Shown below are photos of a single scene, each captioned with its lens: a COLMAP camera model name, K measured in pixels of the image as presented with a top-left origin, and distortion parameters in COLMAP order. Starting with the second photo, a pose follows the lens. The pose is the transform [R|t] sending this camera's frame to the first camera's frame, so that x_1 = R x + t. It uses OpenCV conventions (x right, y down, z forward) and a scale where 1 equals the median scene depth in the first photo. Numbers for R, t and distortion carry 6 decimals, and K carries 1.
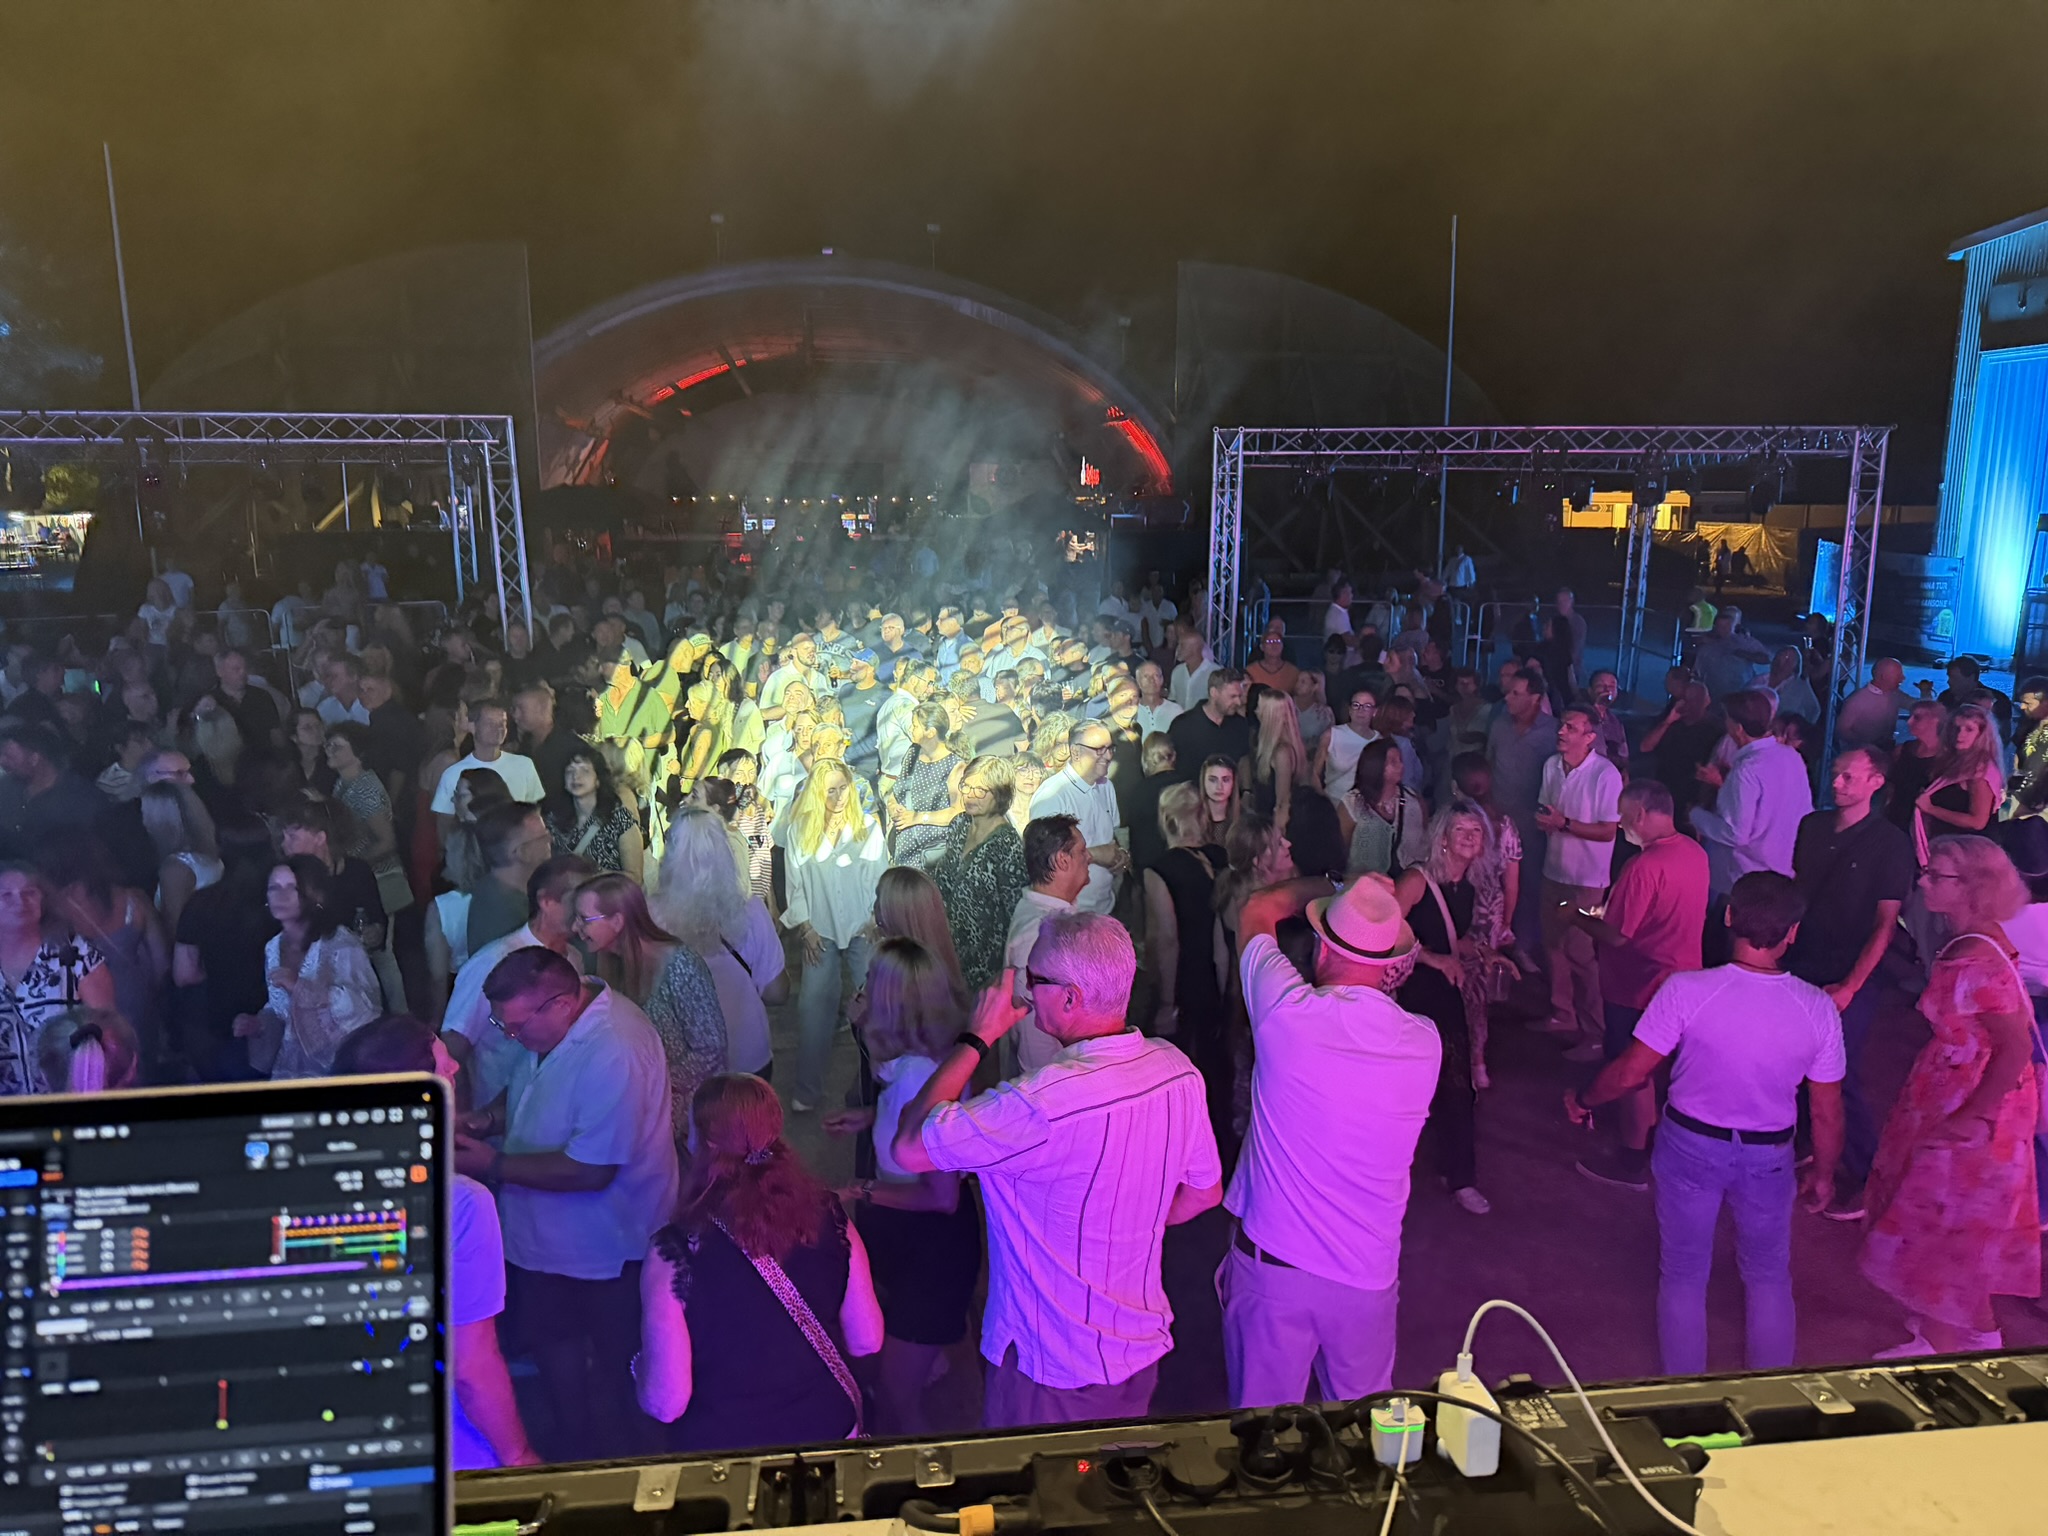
lens RADIAL K [[1443.3, 0, 1024.0], [0, 1443.3, 768.0], [0, 0, 1]] dist [-0.004224, 0.004632]
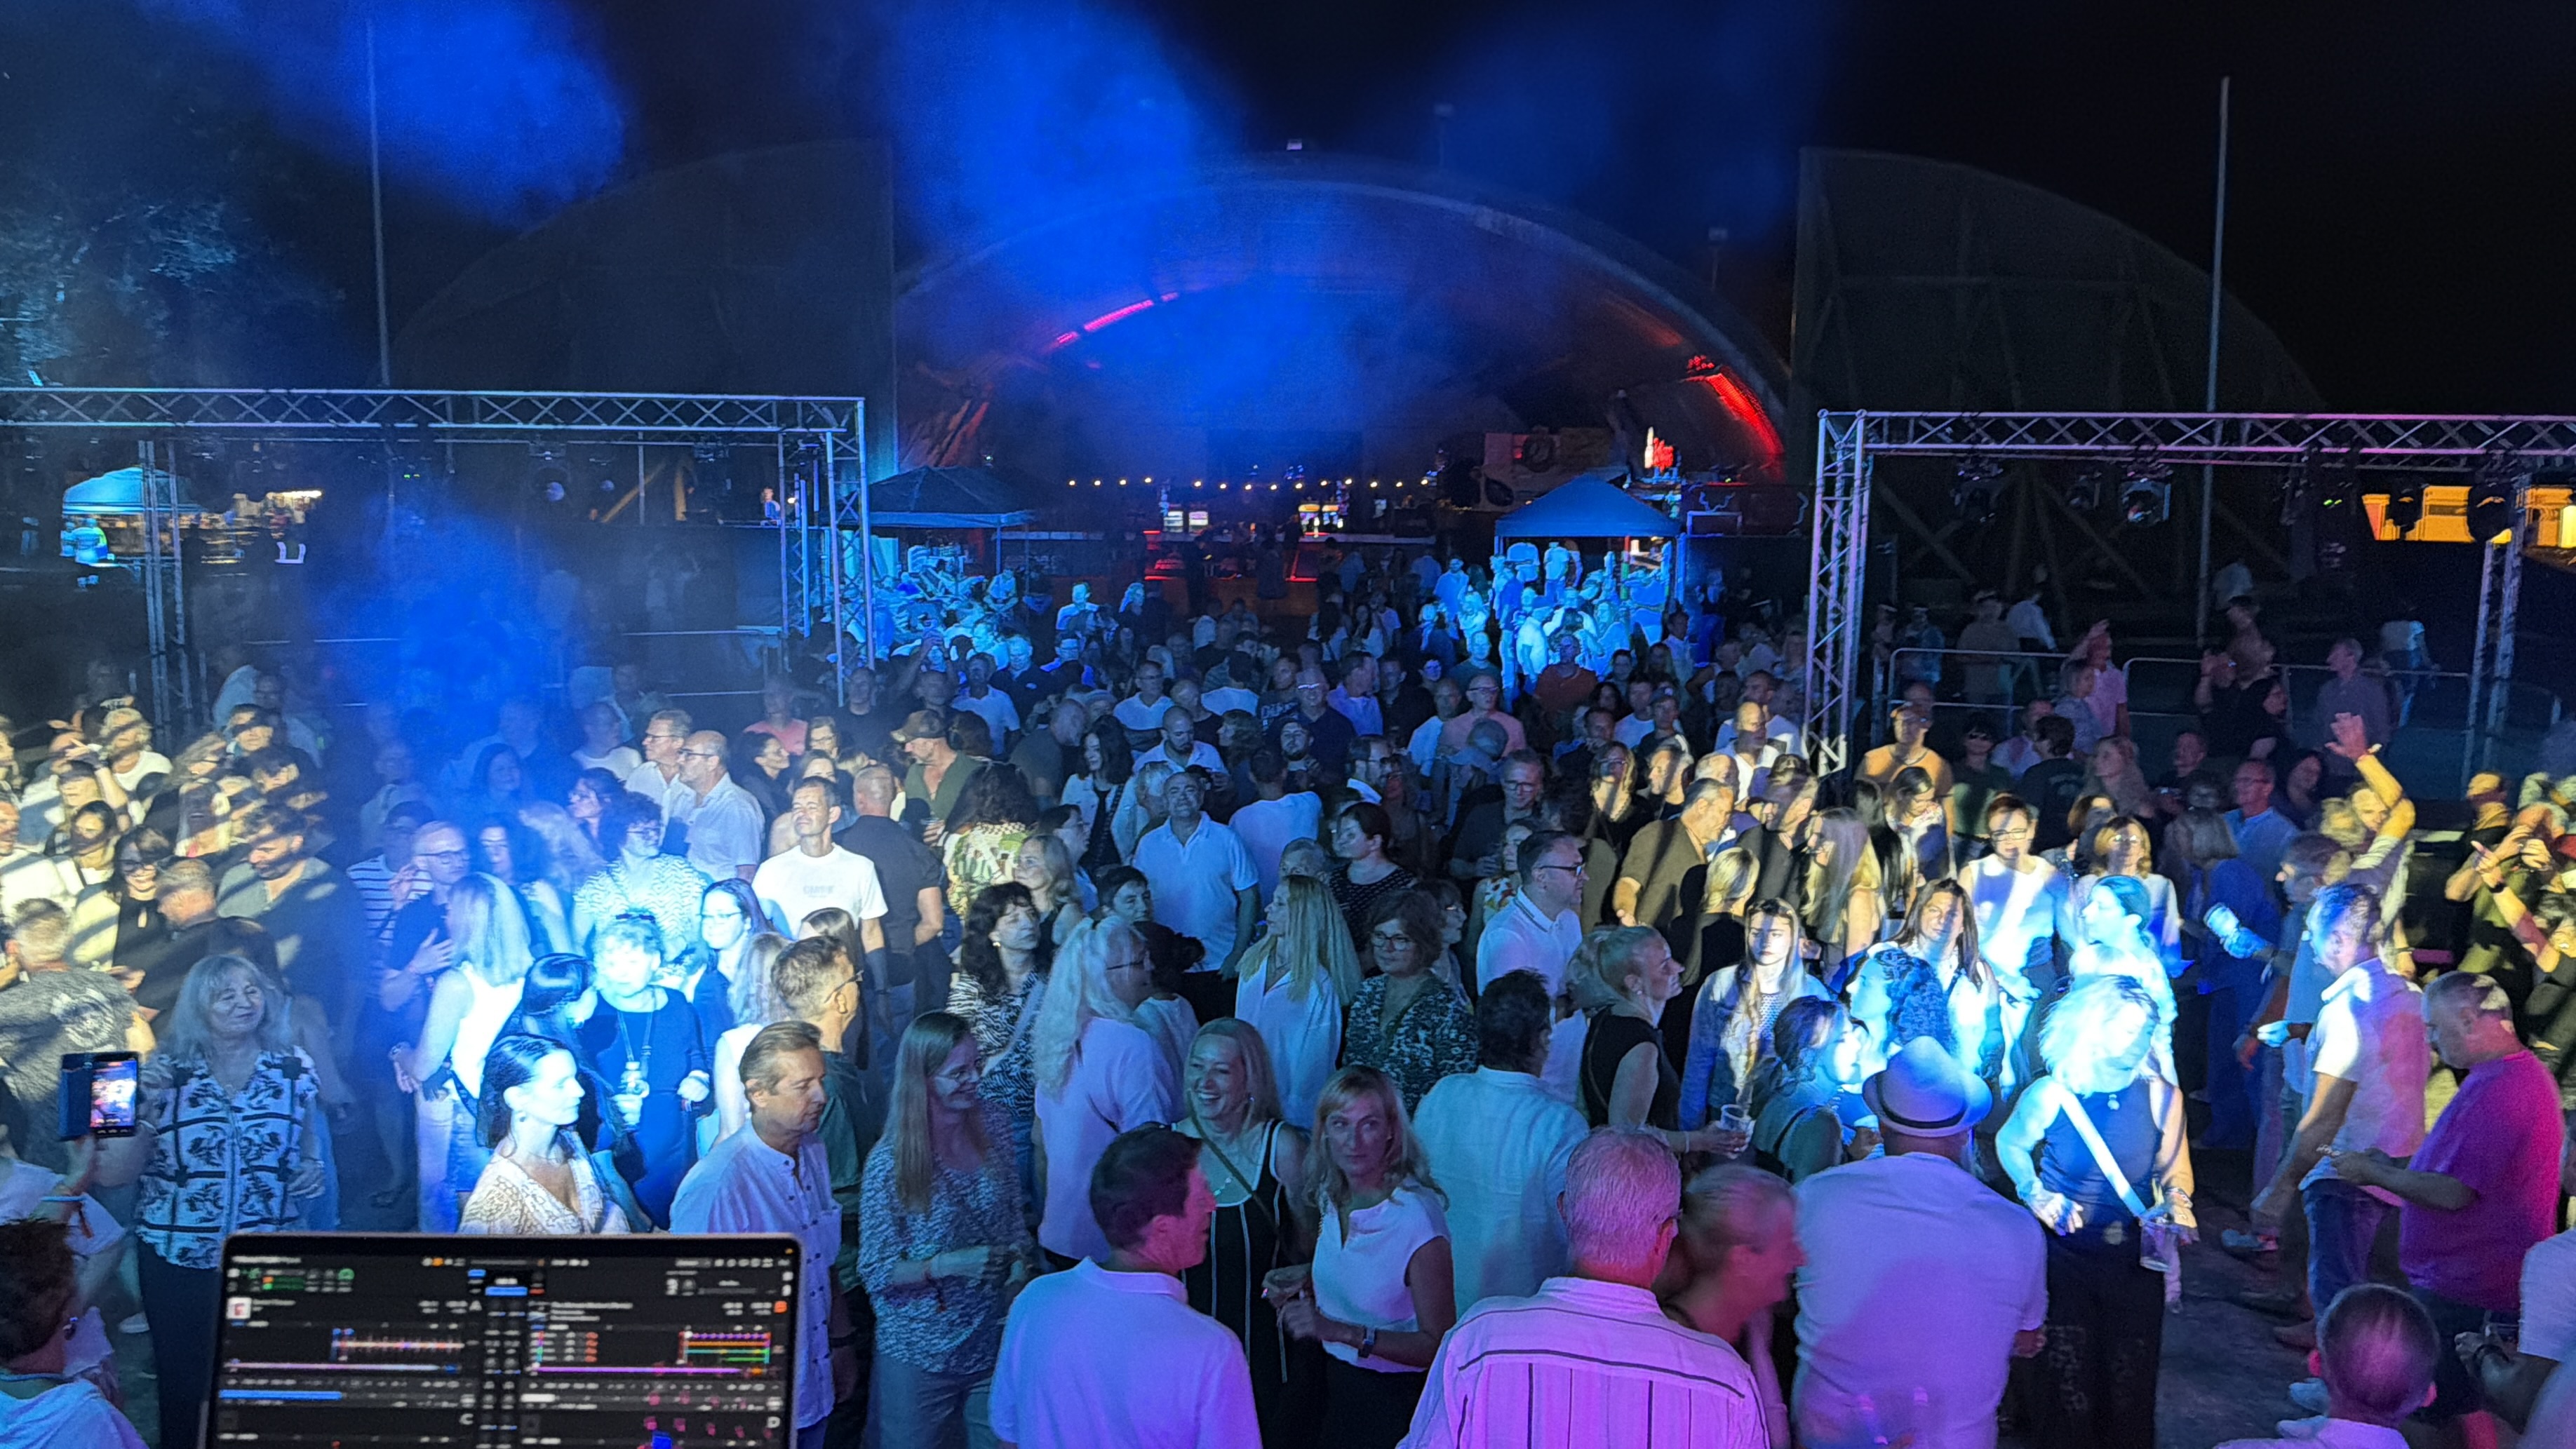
lens RADIAL K [[2147.4, 0, 1249.2], [0, 2147.4, 712.0], [0, 0, 1]] dist [0.152443, -0.282113]
pose [[0.987705, 0.029040, -0.153605, 0.336286], [-0.039081, 0.997264, -0.062754, -0.178732], [0.151363, 0.067985, 0.986138, -1.051197]]
